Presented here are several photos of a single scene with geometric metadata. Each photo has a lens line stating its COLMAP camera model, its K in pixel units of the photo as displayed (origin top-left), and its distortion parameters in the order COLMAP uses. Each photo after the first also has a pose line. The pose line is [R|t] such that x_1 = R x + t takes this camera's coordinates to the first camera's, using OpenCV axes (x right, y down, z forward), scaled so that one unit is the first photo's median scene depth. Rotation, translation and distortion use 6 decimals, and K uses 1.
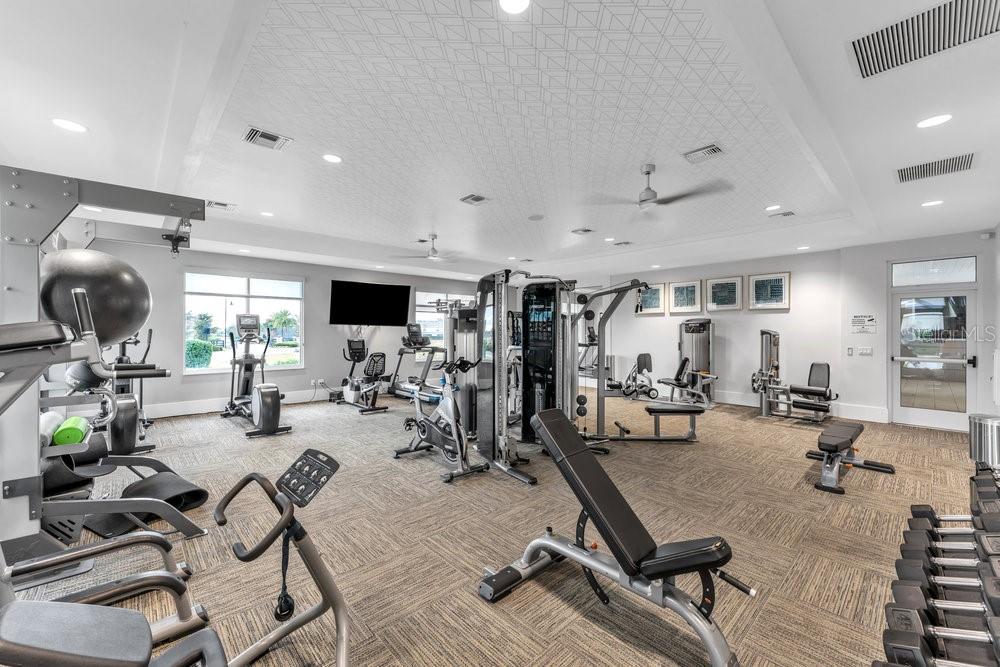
lens RADIAL K [[406.8, 0, 500.0], [0, 406.8, 333.5], [0, 0, 1]] dist [0.000705, -0.000019]
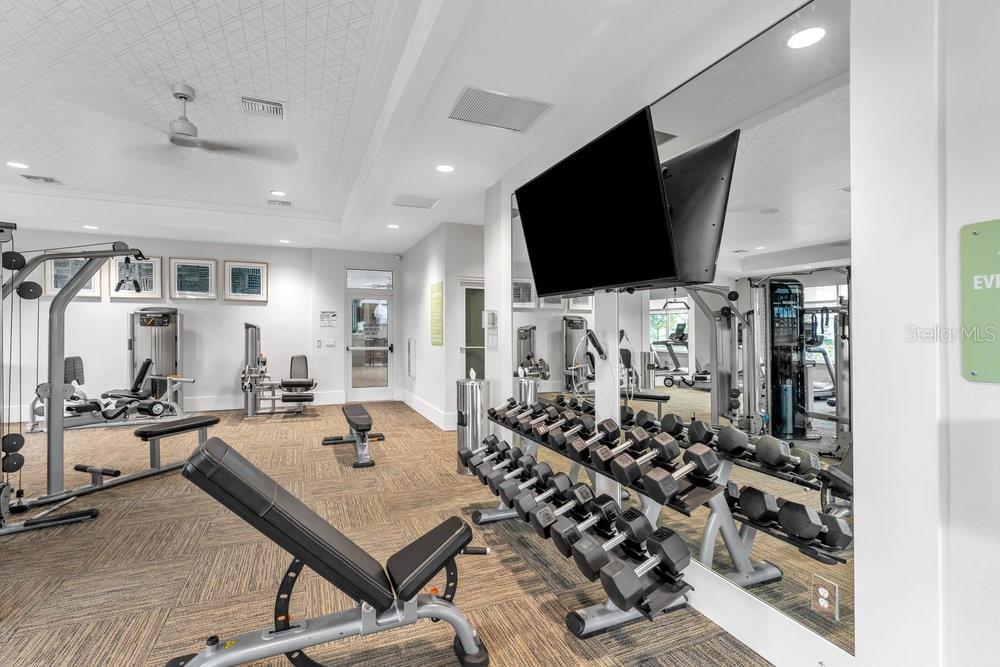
lens RADIAL K [[452.5, 0, 500.0], [0, 452.5, 333.5], [0, 0, 1]] dist [0.002289, 0.000609]
pose [[0.336445, -0.006978, 0.941677, -0.129495], [0.000997, 0.999975, 0.007054, 0.009274], [-0.941703, -0.001435, 0.336443, 0.136404]]
